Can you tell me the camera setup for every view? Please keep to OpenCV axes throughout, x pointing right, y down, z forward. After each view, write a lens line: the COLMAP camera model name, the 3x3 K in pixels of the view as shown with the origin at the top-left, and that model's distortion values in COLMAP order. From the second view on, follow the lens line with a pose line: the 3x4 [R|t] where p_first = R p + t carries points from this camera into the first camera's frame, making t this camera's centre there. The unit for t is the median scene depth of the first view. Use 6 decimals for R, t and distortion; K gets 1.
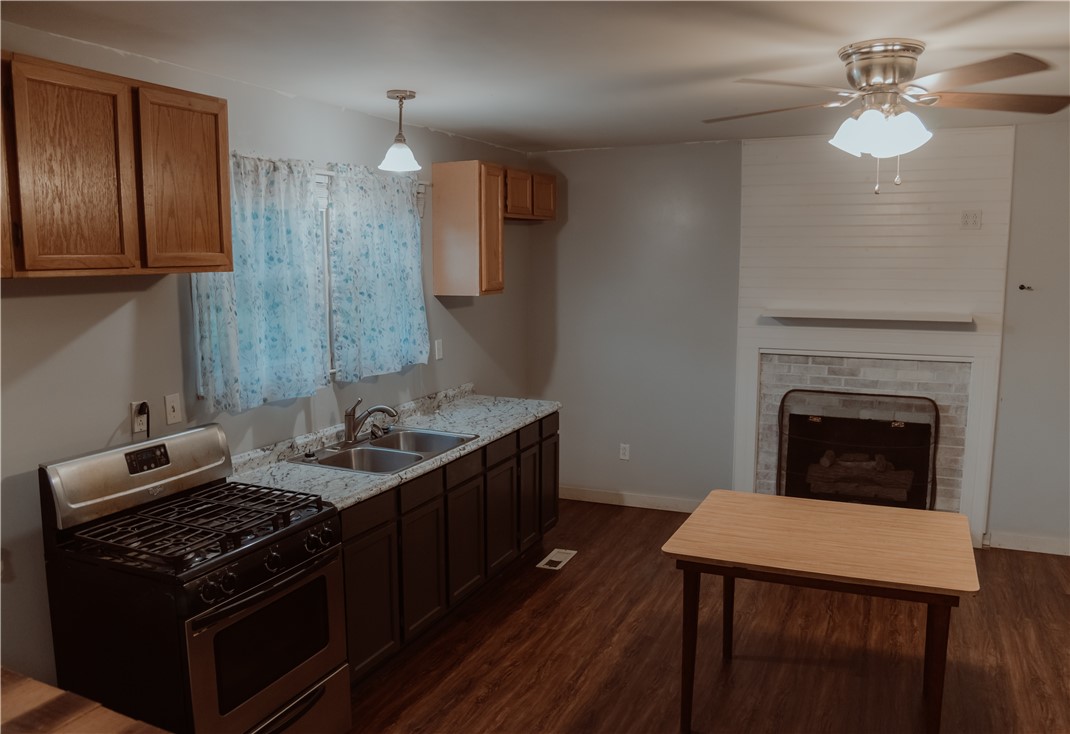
lens RADIAL K [[798.0, 0, 542.0], [0, 798.0, 367.2], [0, 0, 1]] dist [-0.095250, 0.038111]
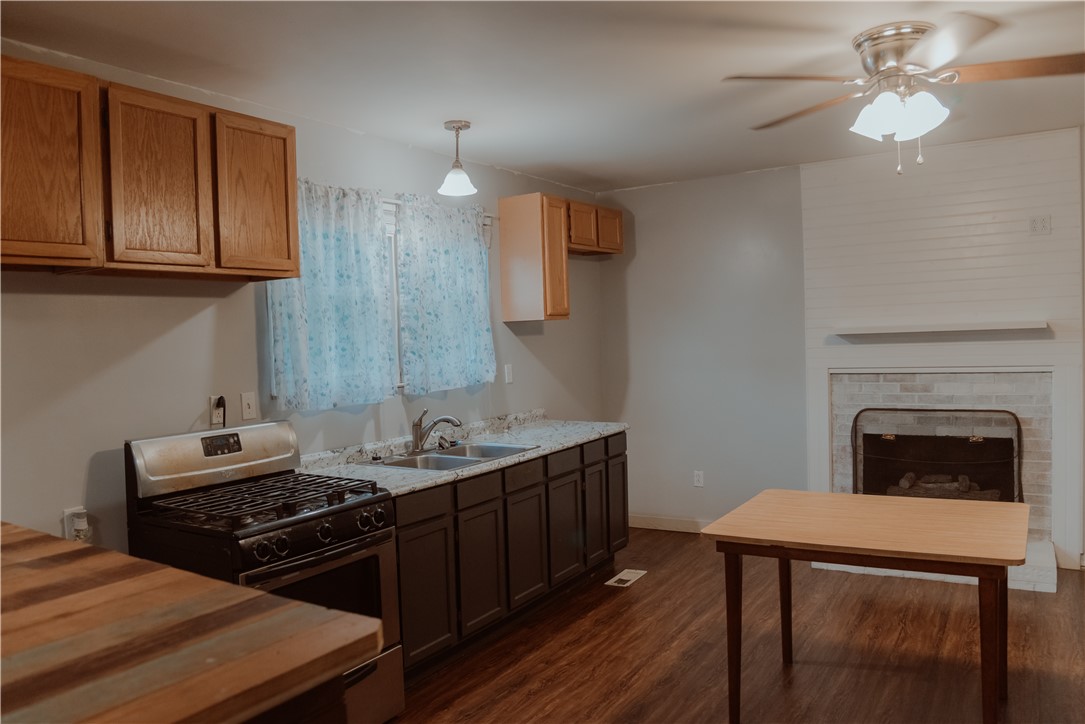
lens RADIAL K [[787.9, 0, 535.6], [0, 787.9, 360.2], [0, 0, 1]] dist [-0.092906, 0.043366]
pose [[0.990035, -0.027634, -0.138086, 0.069842], [0.014365, 0.995261, -0.096176, 0.085236], [0.140089, 0.093234, 0.985740, -0.026880]]
